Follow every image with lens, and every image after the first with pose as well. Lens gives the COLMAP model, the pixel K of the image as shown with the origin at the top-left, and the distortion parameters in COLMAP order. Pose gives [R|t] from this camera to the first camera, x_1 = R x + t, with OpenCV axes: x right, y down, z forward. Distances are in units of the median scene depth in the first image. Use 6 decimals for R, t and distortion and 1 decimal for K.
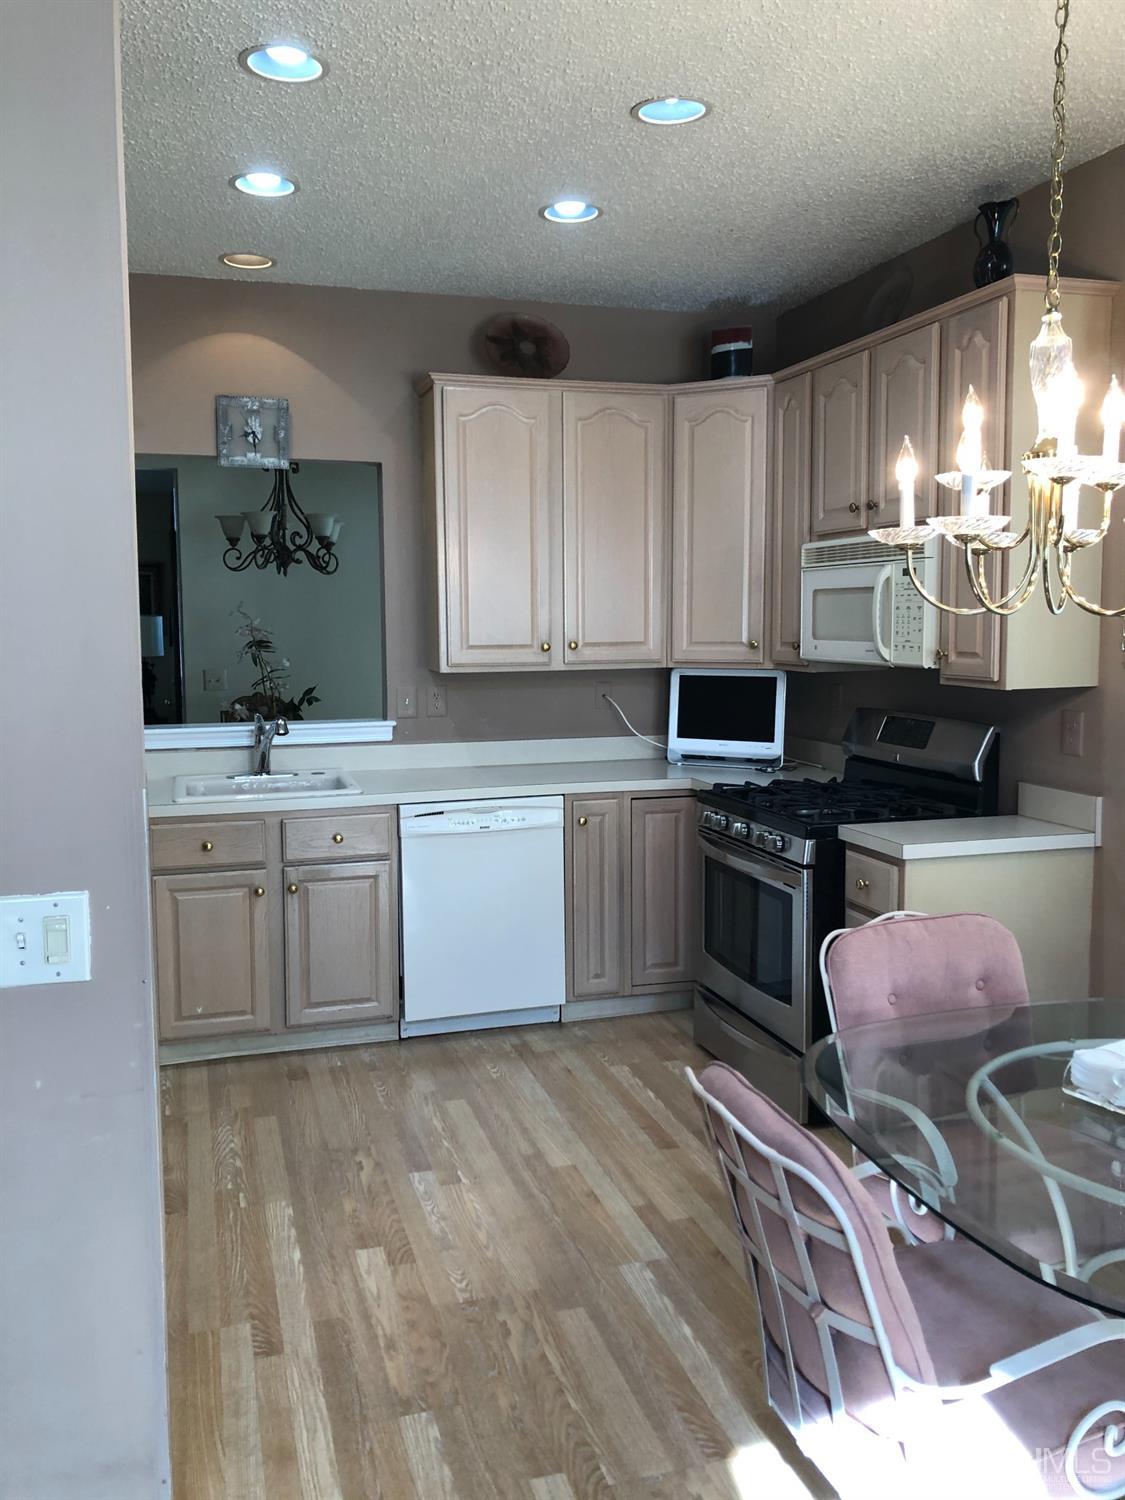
lens RADIAL K [[1219.9, 0, 562.5], [0, 1219.9, 750.0], [0, 0, 1]] dist [0.000846, -0.000682]
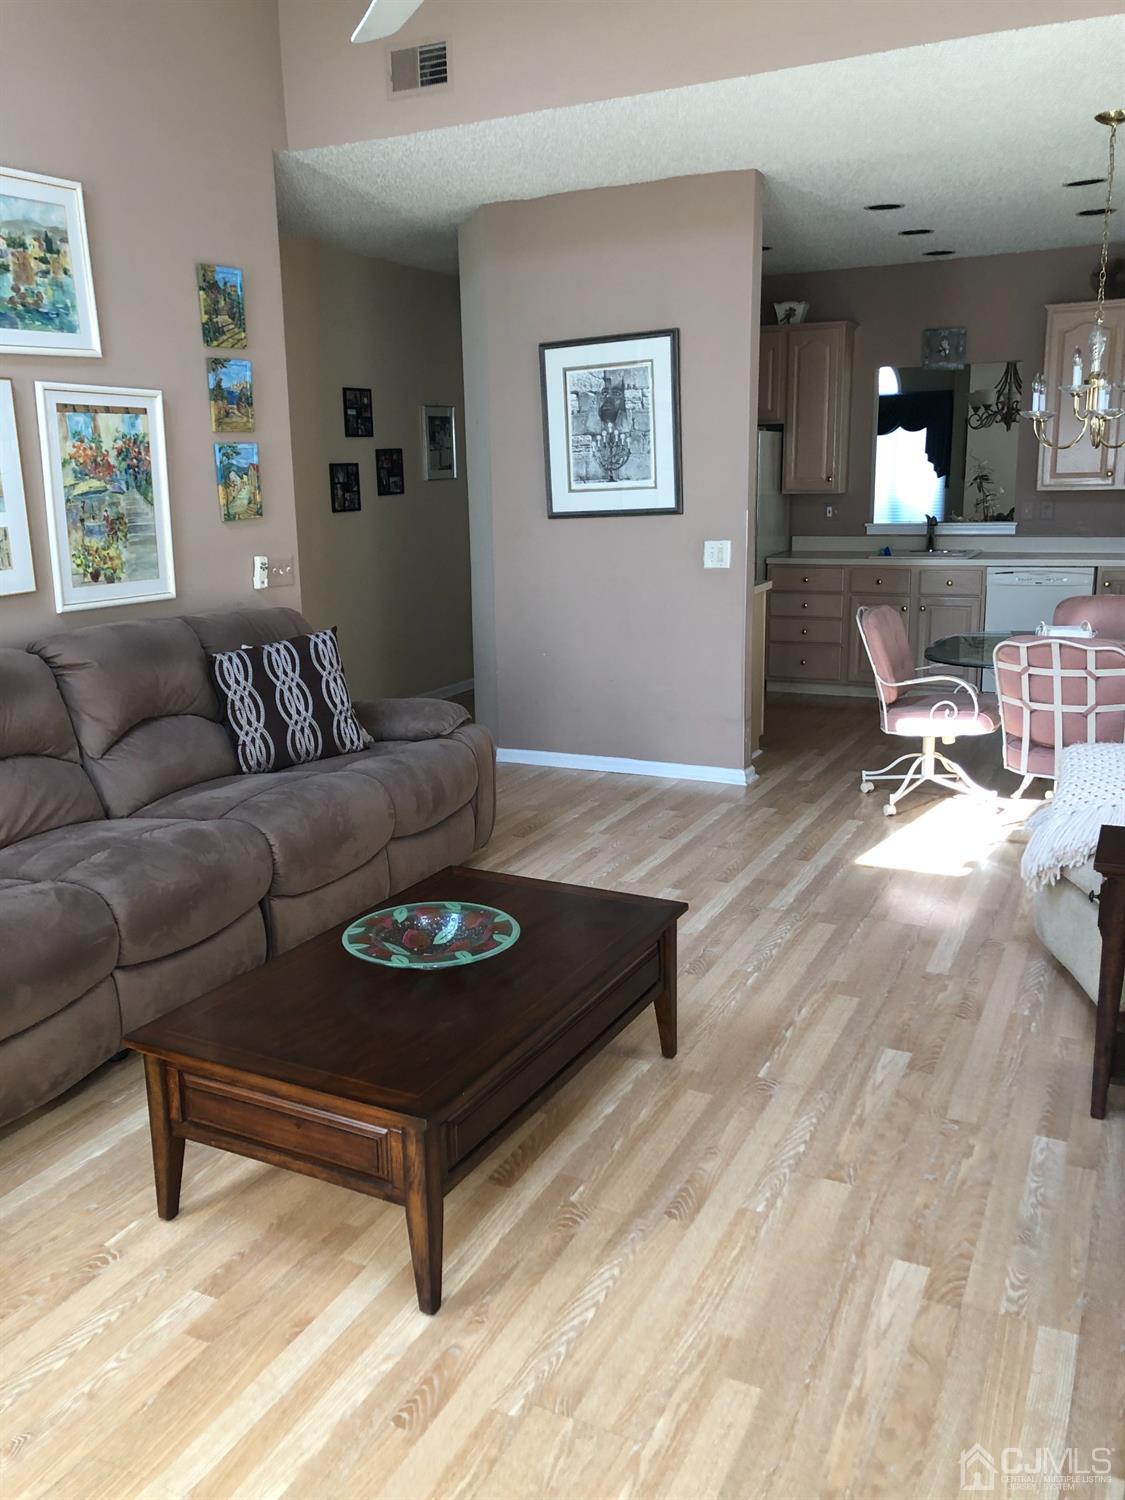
lens RADIAL K [[1188.4, 0, 562.5], [0, 1188.4, 750.0], [0, 0, 1]] dist [0.003364, 0.001288]
pose [[0.724709, 0.146615, -0.673276, 0.573420], [-0.062205, 0.987032, 0.147983, 0.084562], [0.686242, -0.065363, 0.724431, -0.629190]]
